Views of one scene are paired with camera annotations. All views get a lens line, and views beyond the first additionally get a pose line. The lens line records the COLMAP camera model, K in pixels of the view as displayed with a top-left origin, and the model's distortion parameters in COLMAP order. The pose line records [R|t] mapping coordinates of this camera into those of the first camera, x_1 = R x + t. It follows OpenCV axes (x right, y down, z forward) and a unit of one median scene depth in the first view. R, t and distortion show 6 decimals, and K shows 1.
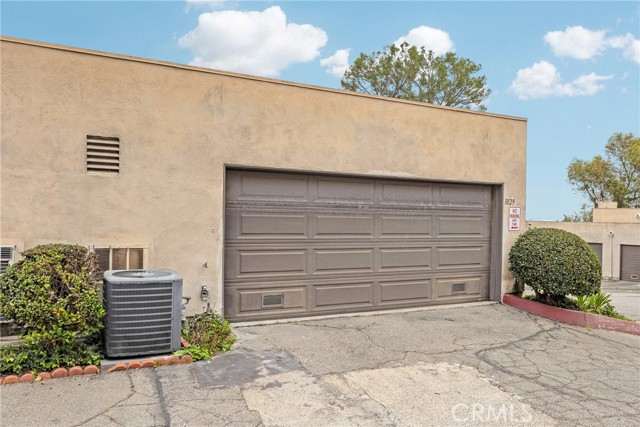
lens RADIAL K [[416.7, 0, 308.2], [0, 416.7, 232.5], [0, 0, 1]] dist [-0.001626, -0.000499]
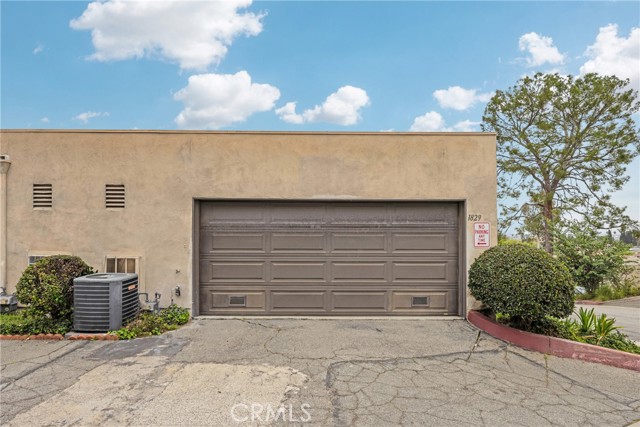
lens RADIAL K [[323.8, 0, 318.8], [0, 323.8, 237.8], [0, 0, 1]] dist [-0.000386, -0.000595]
pose [[0.918447, -0.010153, -0.395413, 0.533257], [-0.001959, 0.999542, -0.030215, -0.001713], [0.395539, 0.028525, 0.918006, 0.173141]]
